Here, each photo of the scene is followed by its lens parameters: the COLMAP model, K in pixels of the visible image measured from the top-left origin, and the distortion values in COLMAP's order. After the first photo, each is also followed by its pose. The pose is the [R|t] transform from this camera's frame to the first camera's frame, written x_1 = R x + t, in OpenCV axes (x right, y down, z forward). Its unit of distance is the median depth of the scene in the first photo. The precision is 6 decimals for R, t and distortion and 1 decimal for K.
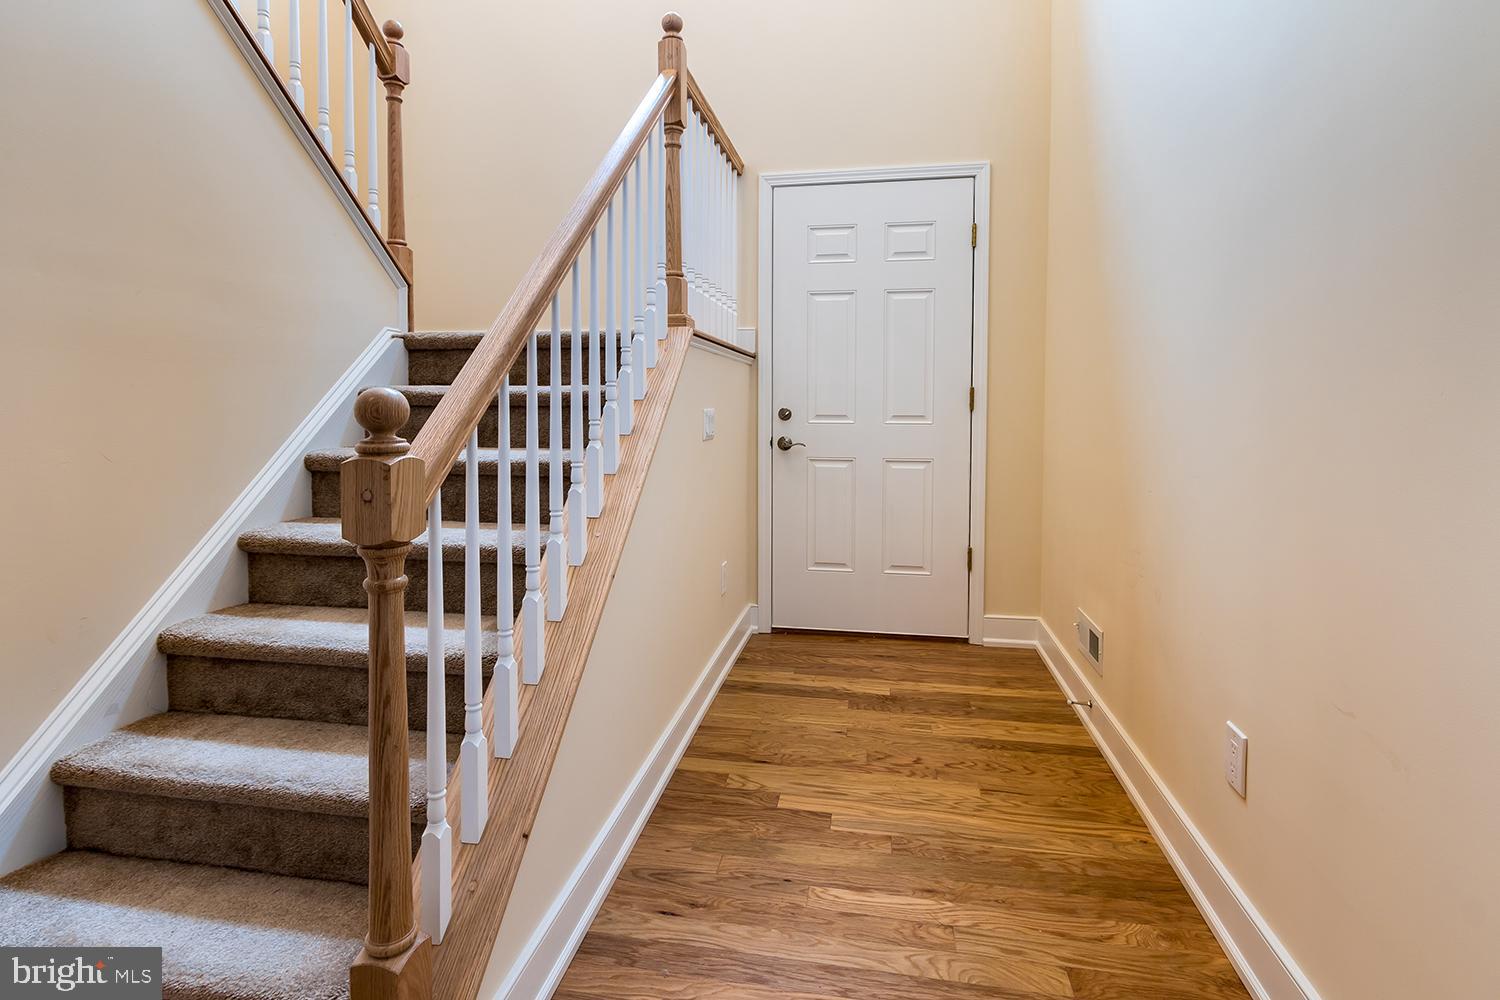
lens RADIAL K [[737.6, 0, 750.4], [0, 737.6, 429.4], [0, 0, 1]] dist [0.002306, -0.001509]
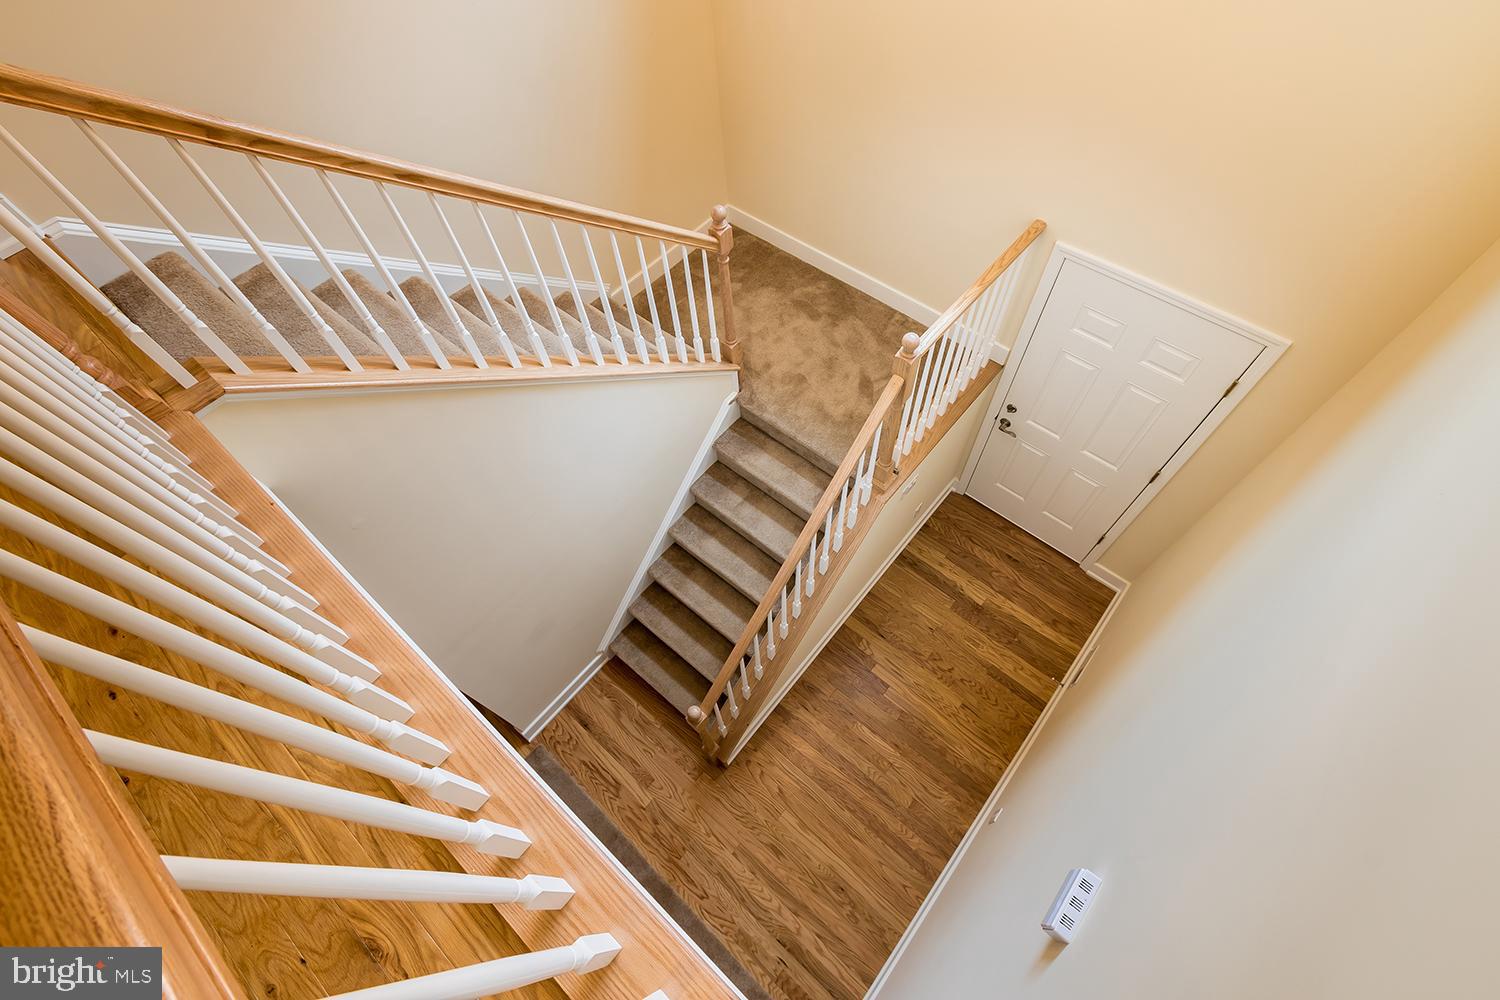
lens RADIAL K [[664.7, 0, 751.1], [0, 664.7, 491.5], [0, 0, 1]] dist [0.003203, 0.000116]
pose [[0.859355, 0.410888, -0.304435, 0.114473], [0.025702, 0.559864, 0.828186, -1.527397], [0.510734, -0.719530, 0.470561, 0.197156]]
